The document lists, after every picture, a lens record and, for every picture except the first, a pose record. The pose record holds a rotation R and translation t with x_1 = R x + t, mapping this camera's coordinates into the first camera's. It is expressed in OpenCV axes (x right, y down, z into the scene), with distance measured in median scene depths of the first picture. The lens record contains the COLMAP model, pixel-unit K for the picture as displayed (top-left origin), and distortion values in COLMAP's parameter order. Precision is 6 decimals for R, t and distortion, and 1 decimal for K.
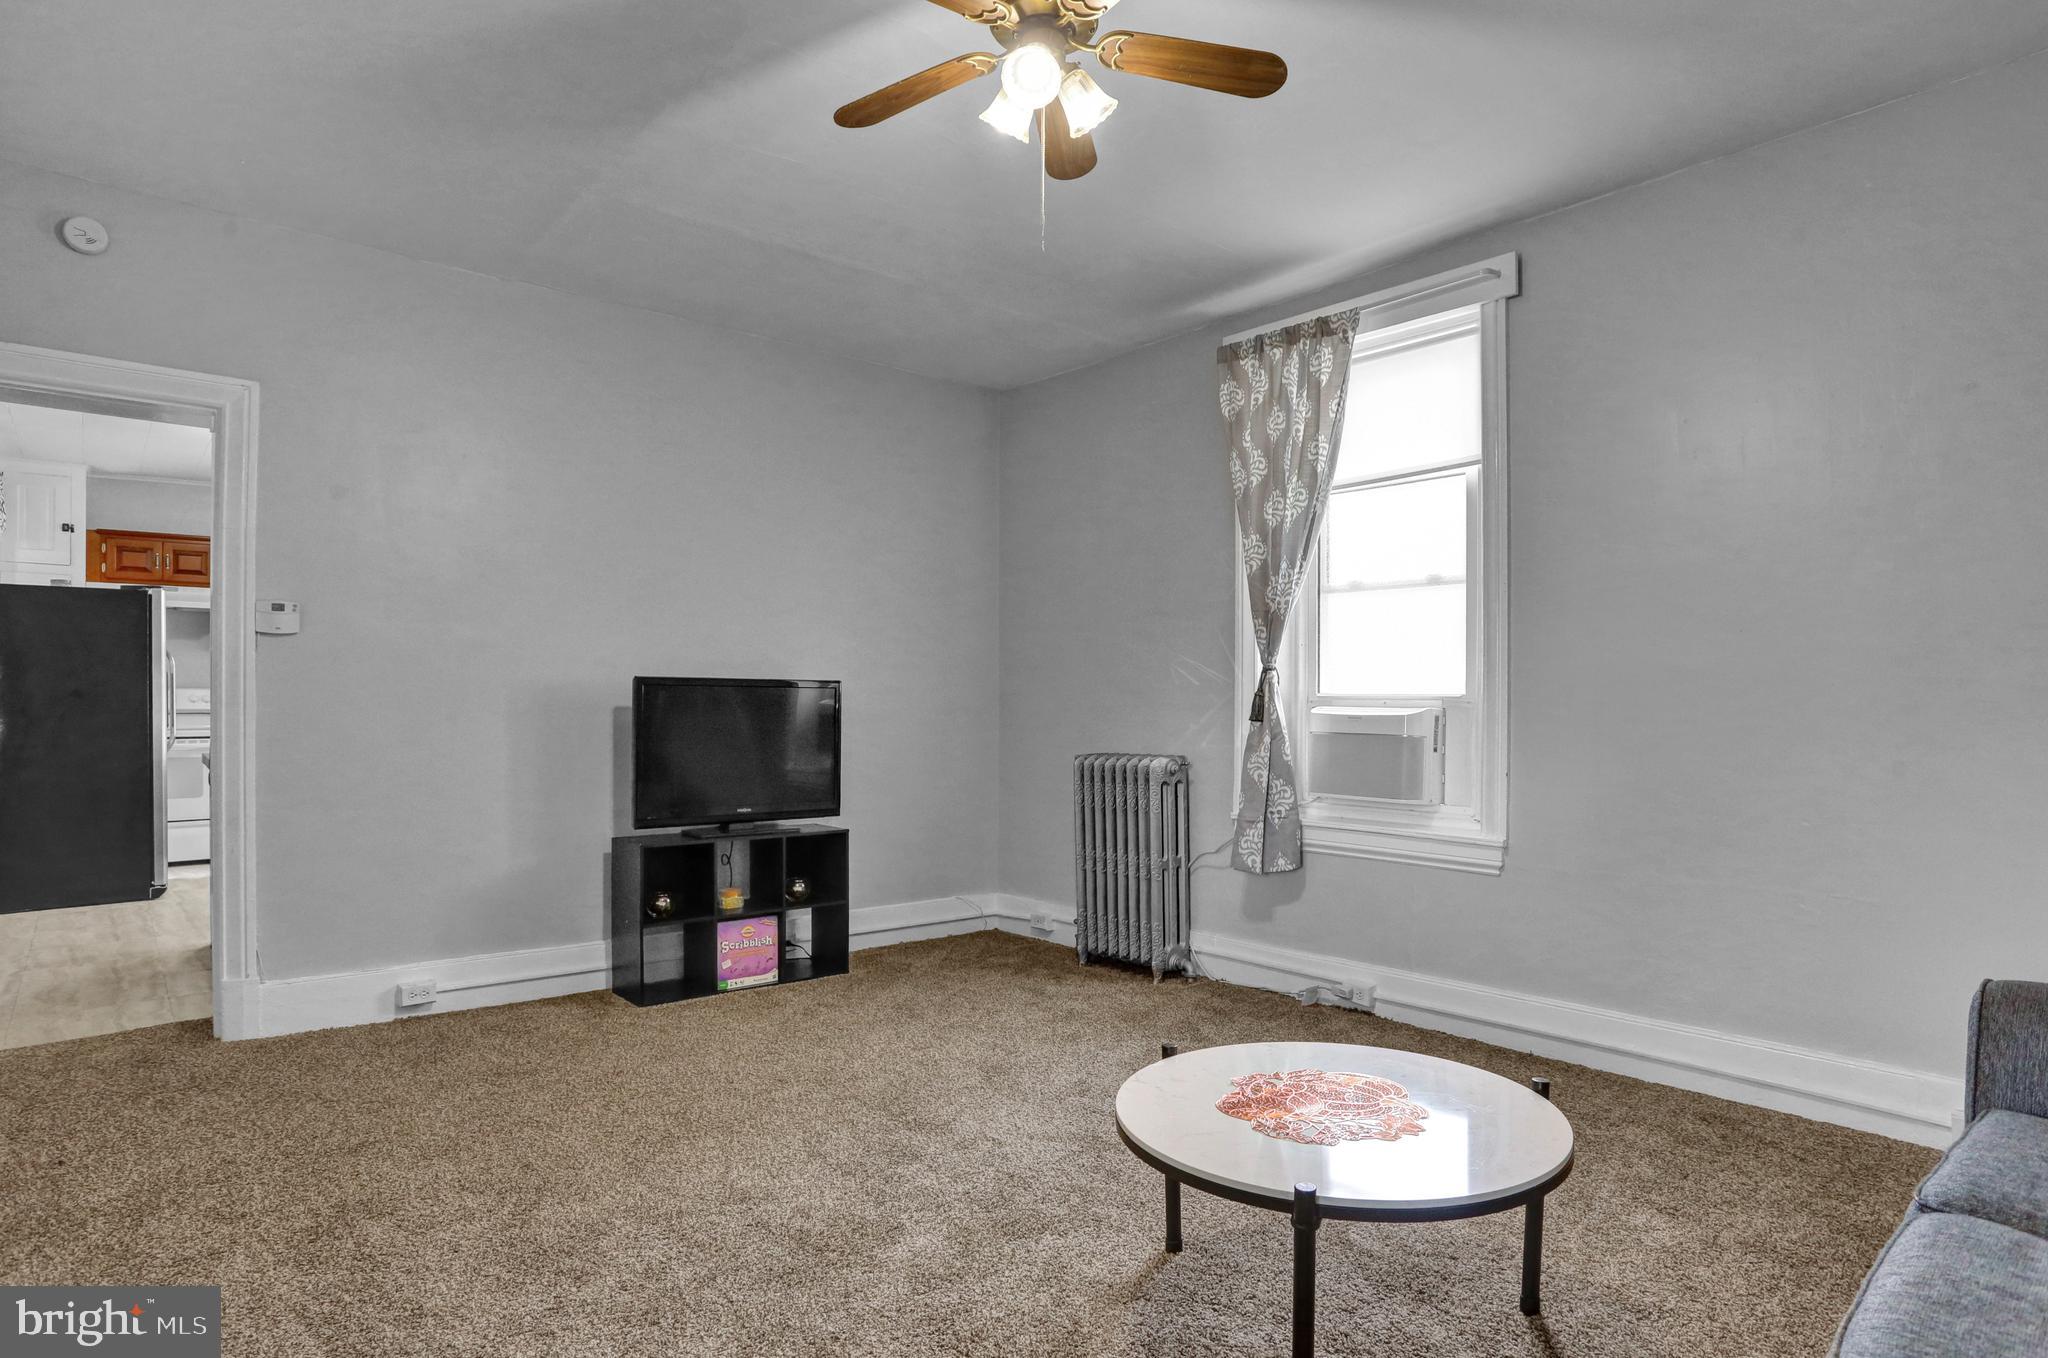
lens RADIAL K [[1171.9, 0, 1021.7], [0, 1171.9, 692.7], [0, 0, 1]] dist [-0.045429, 0.000583]
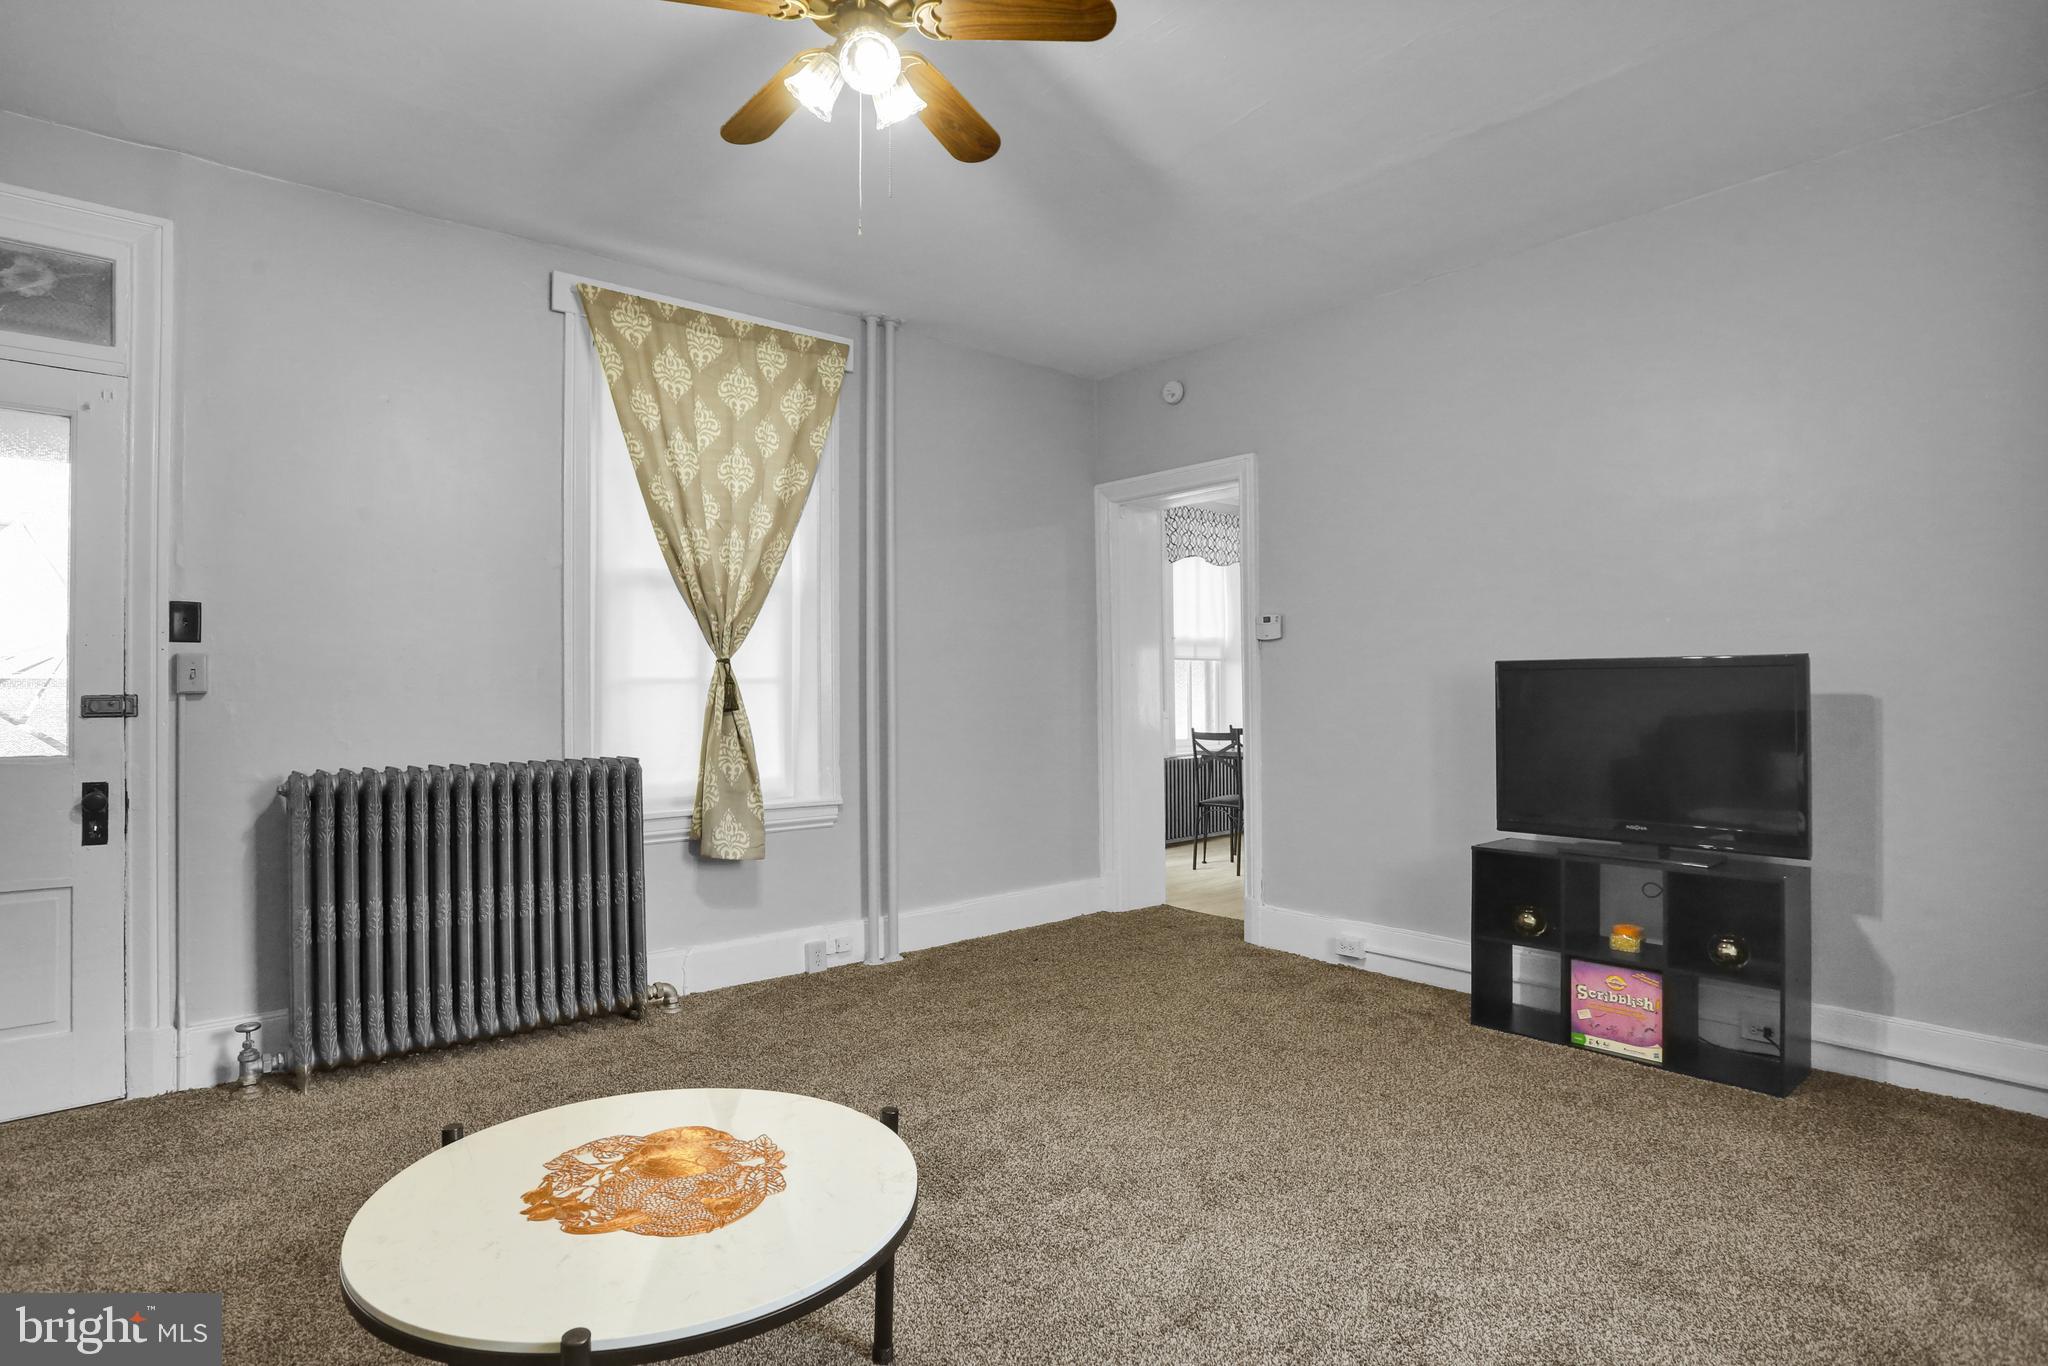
lens RADIAL K [[1058.5, 0, 1024.0], [0, 1058.5, 683.0], [0, 0, 1]] dist [-0.000684, 0.000786]
pose [[0.003282, -0.018165, -0.999830, 0.504752], [0.009831, 0.999787, -0.018132, 0.015161], [0.999946, -0.009770, 0.003459, 0.647281]]
